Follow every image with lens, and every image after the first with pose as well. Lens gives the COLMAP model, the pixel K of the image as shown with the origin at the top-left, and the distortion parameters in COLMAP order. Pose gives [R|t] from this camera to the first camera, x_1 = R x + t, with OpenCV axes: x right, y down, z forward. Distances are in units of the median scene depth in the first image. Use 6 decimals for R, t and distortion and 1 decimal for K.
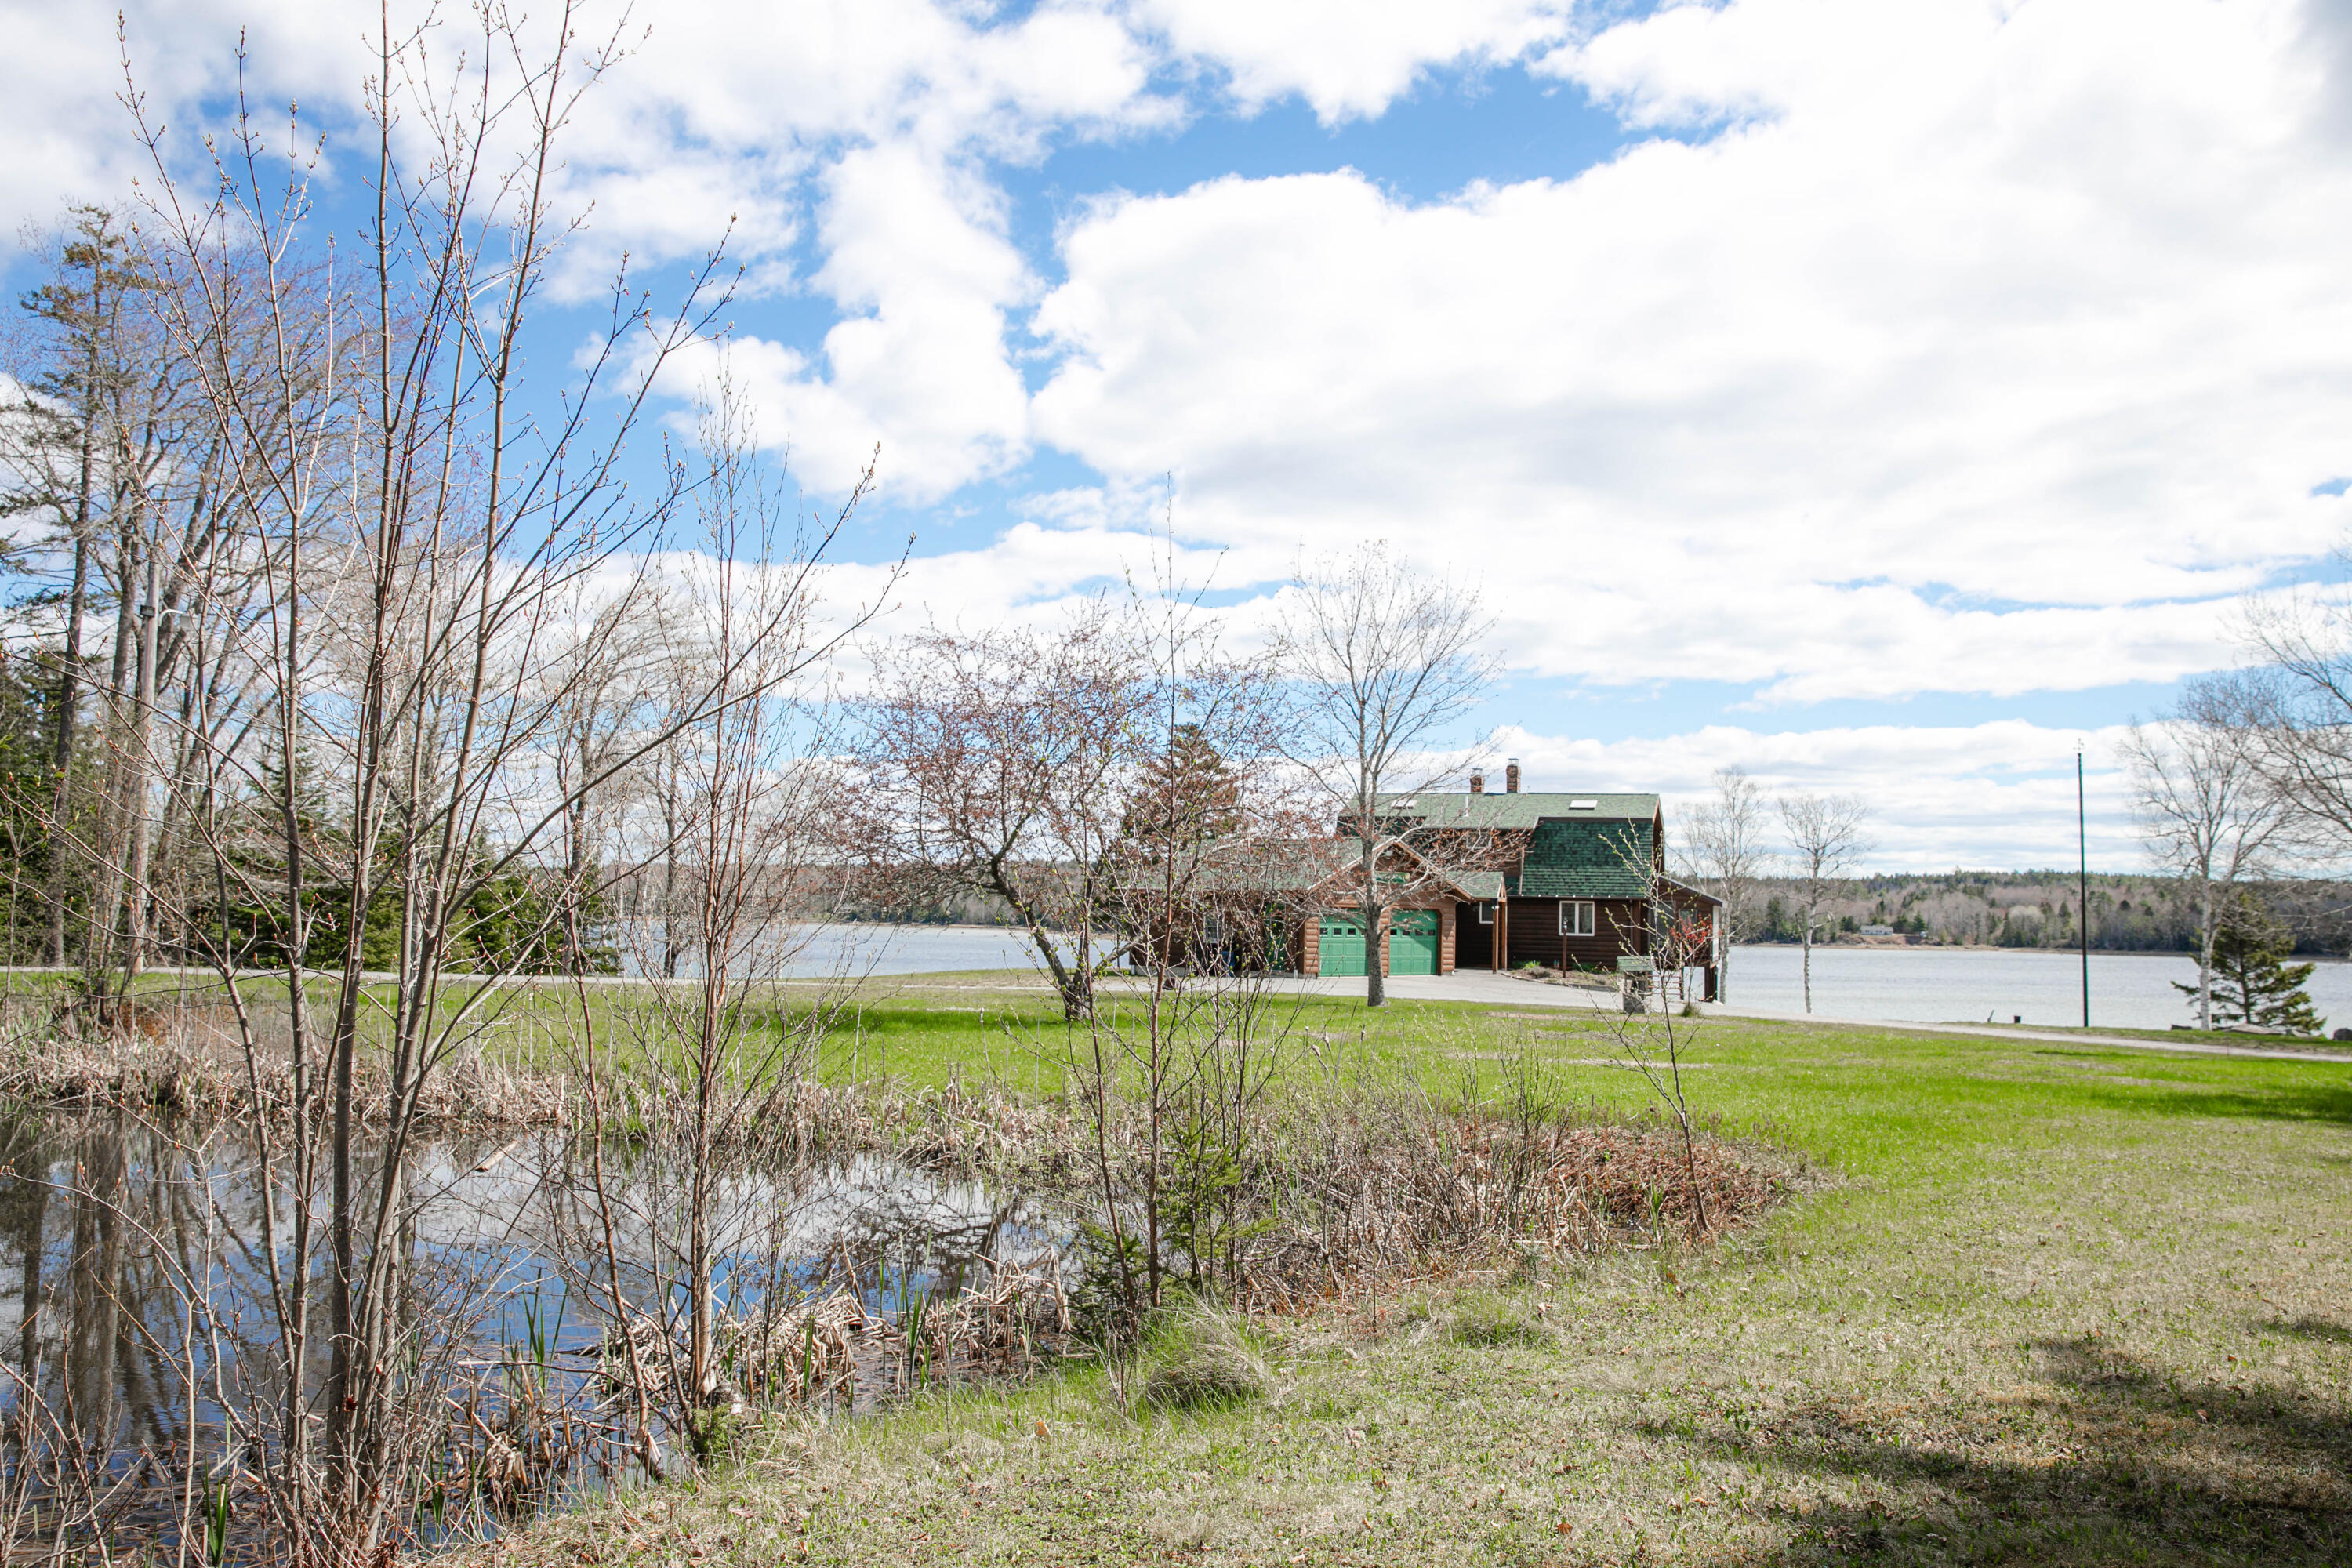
lens RADIAL K [[1875.8, 0, 1176.0], [0, 1875.8, 784.0], [0, 0, 1]] dist [-0.015301, -0.004395]
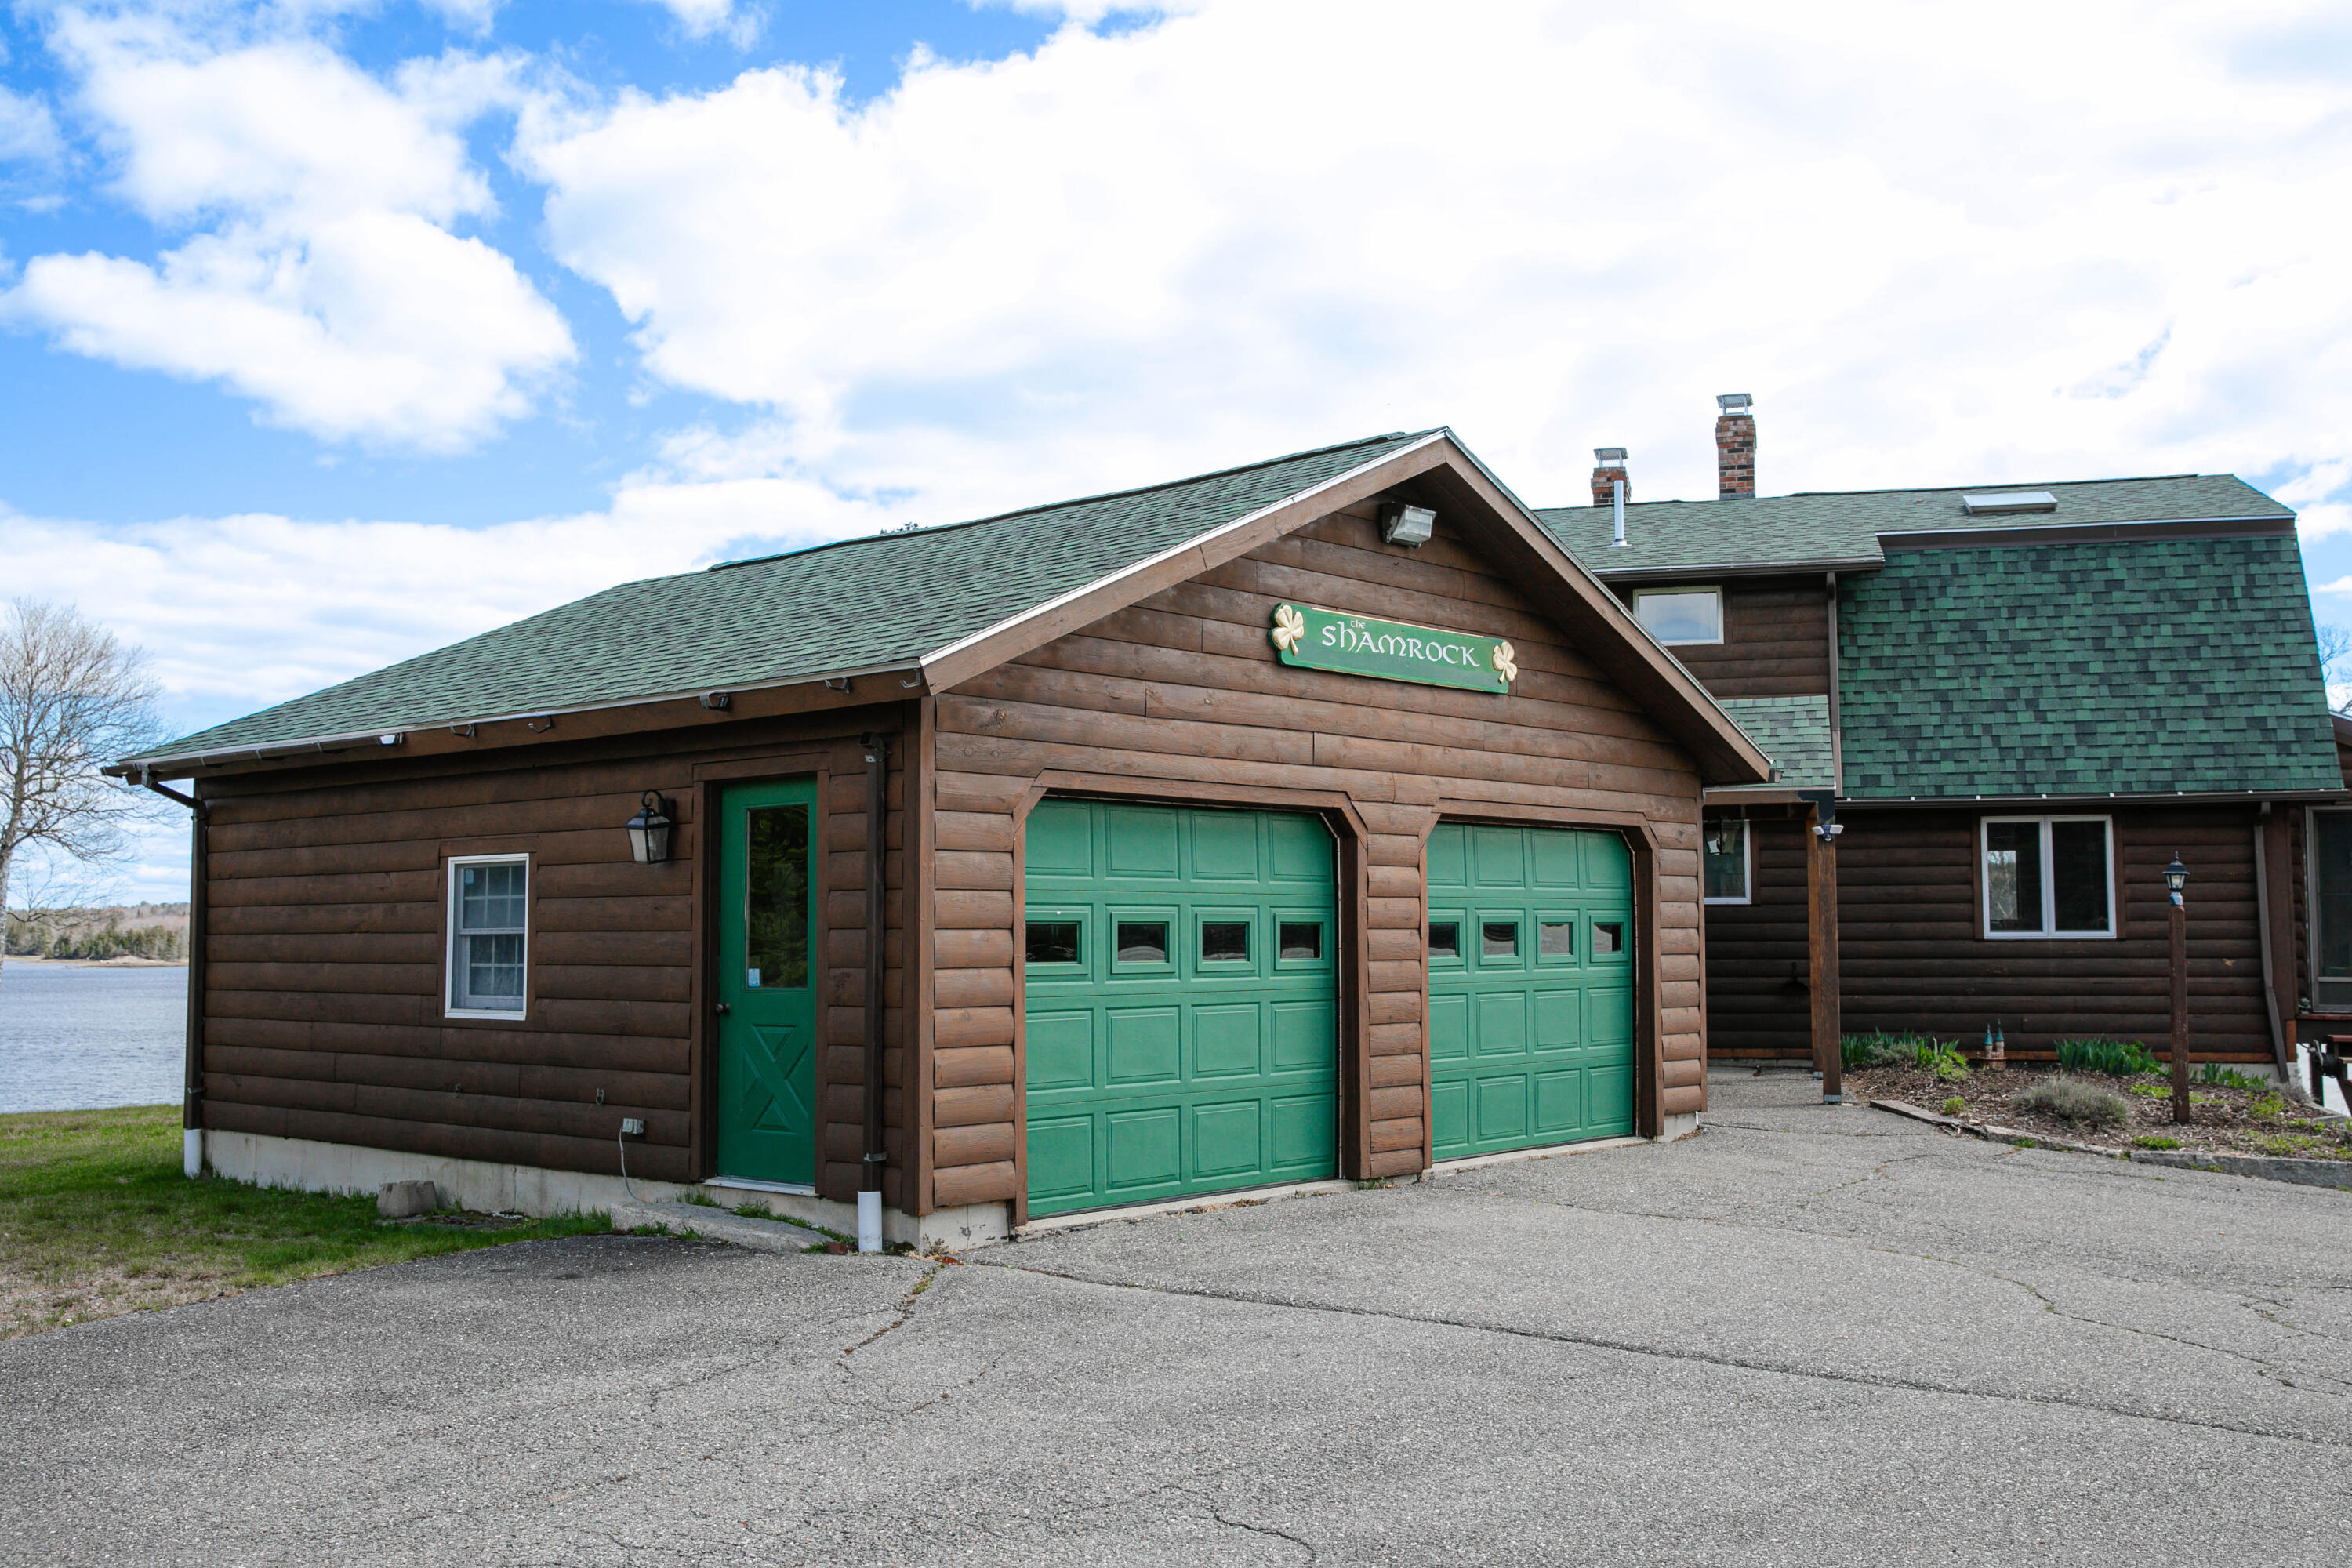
lens RADIAL K [[2313.3, 0, 1176.0], [0, 2313.3, 784.0], [0, 0, 1]] dist [-0.009338, 0.143650]
pose [[0.997847, -0.021318, 0.062019, 0.065885], [0.021165, 0.999771, 0.003129, 0.055336], [-0.062071, -0.001810, 0.998070, 0.683578]]
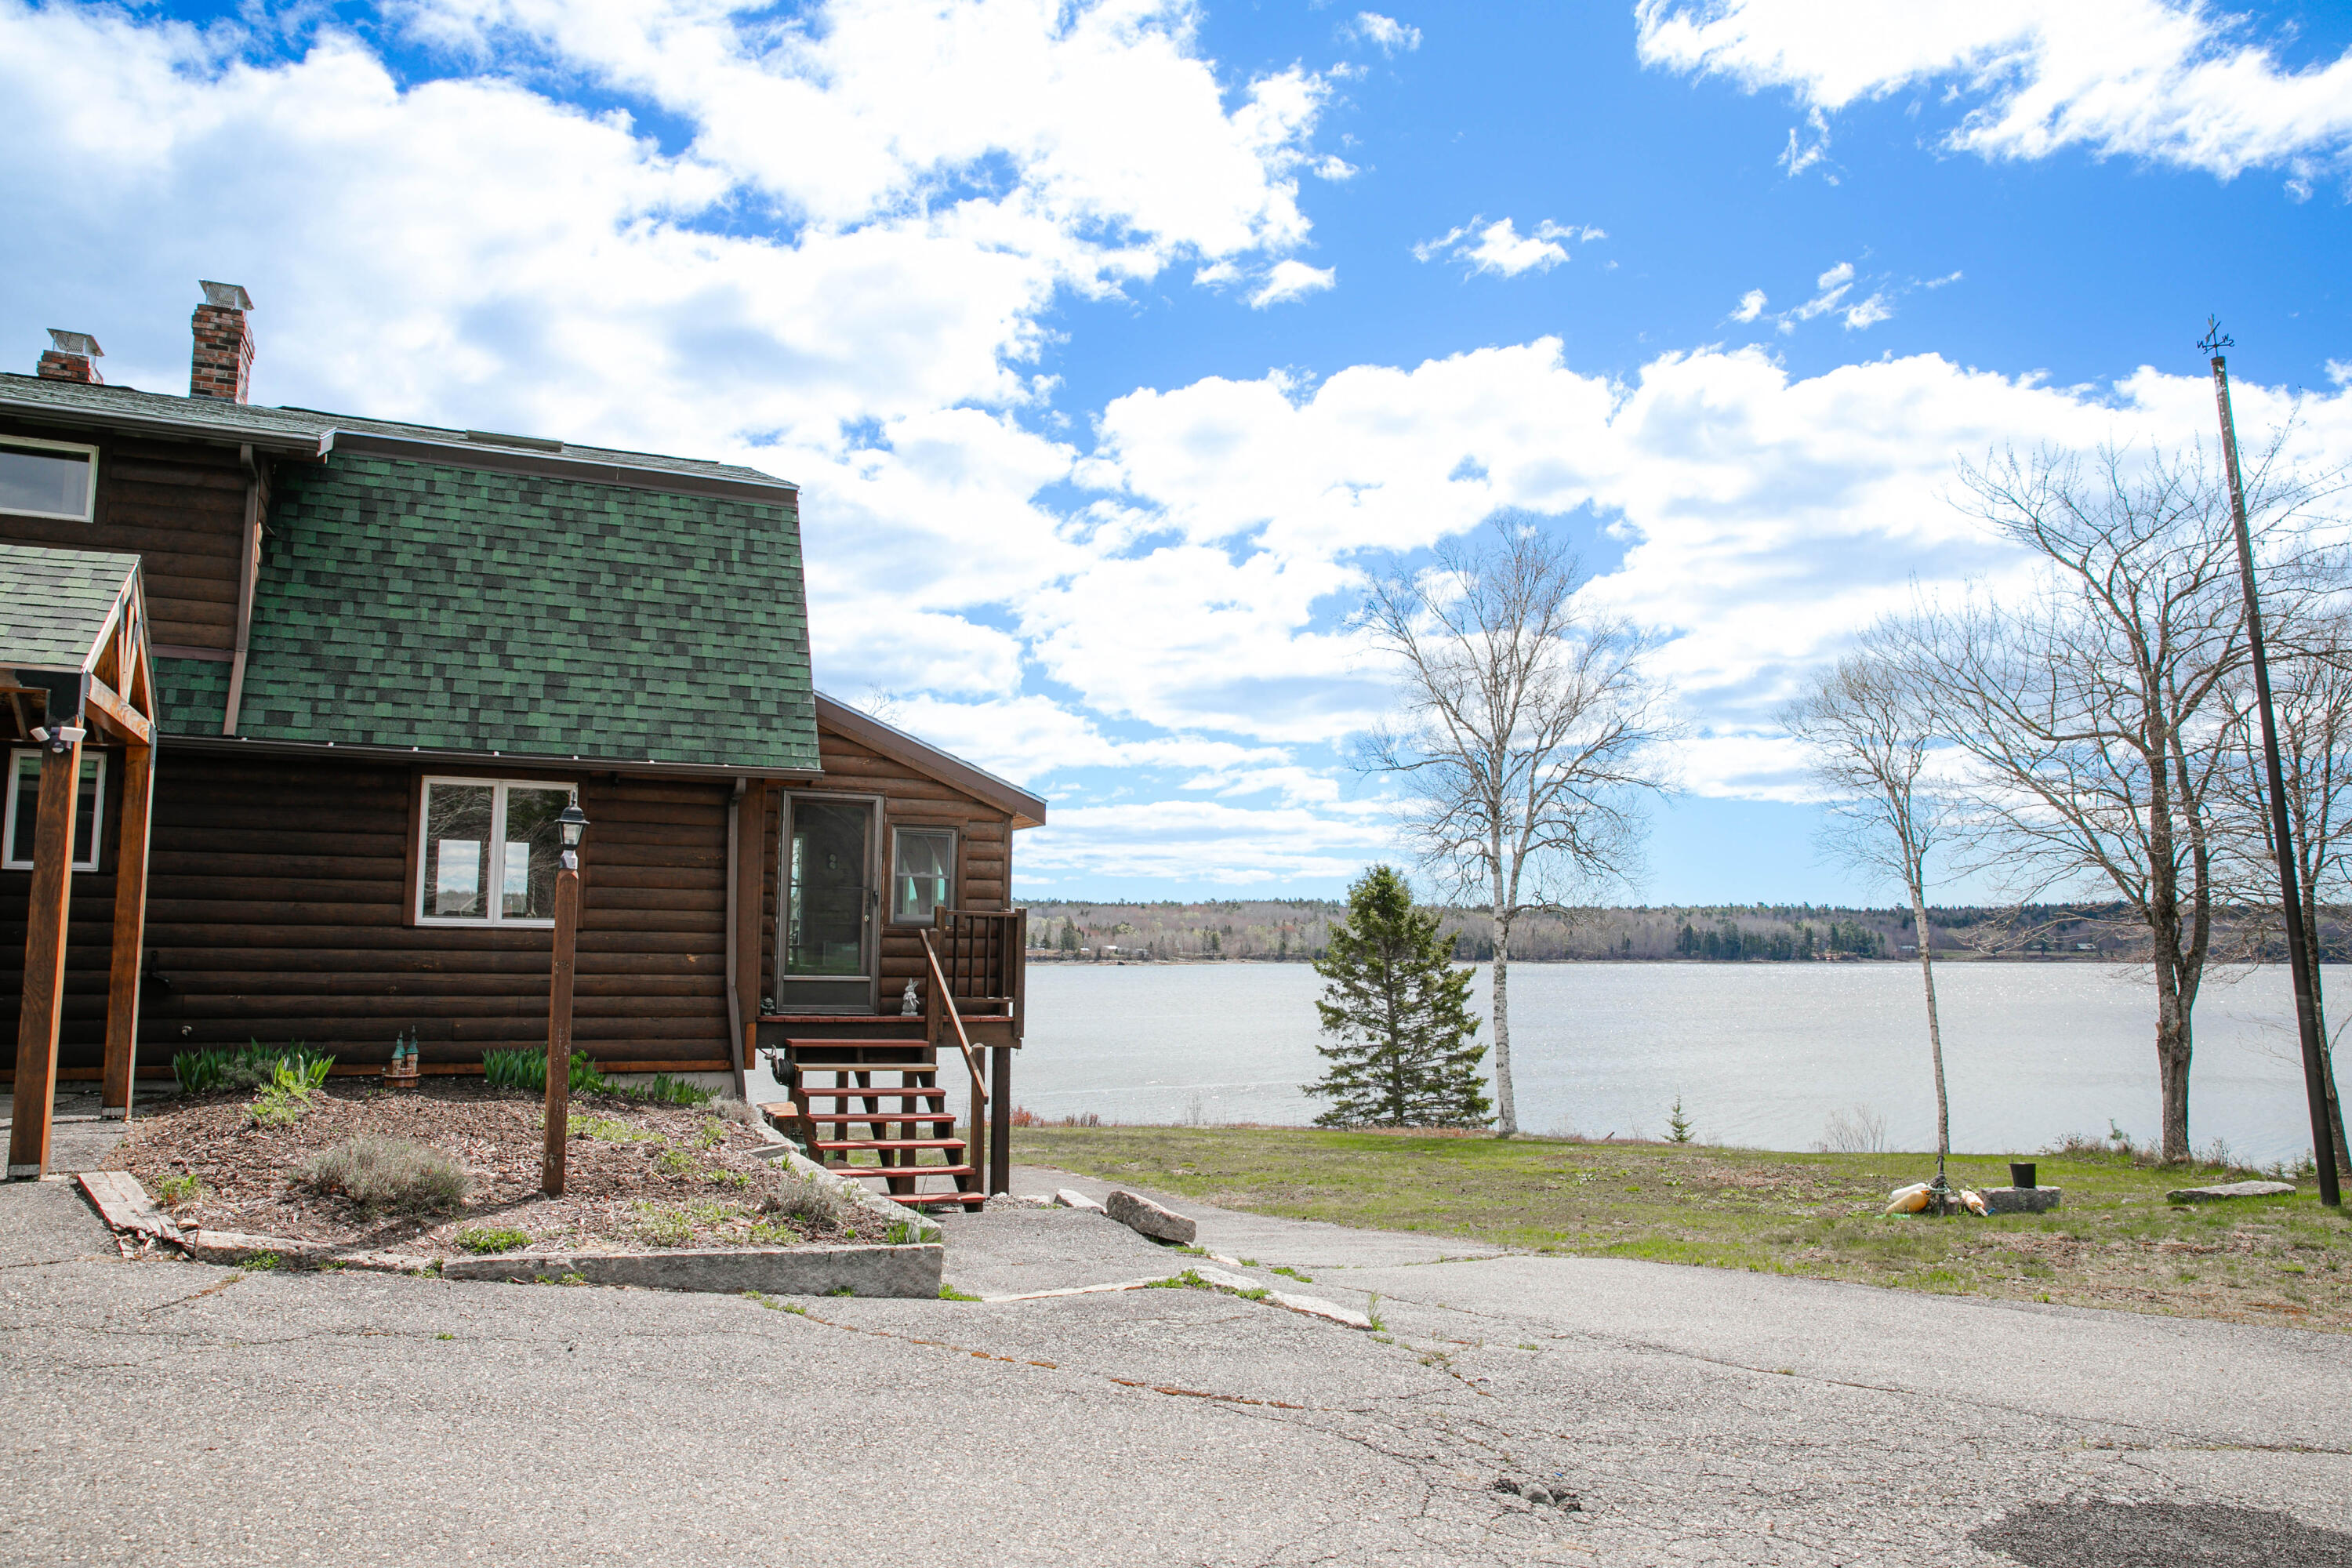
lens RADIAL K [[1600.9, 0, 1176.0], [0, 1600.9, 784.0], [0, 0, 1]] dist [-0.110558, 0.095094]
pose [[0.747246, 0.056228, 0.662165, 0.136580], [-0.041529, 0.998418, -0.037916, 0.066329], [-0.663249, 0.000833, 0.748398, 0.797037]]
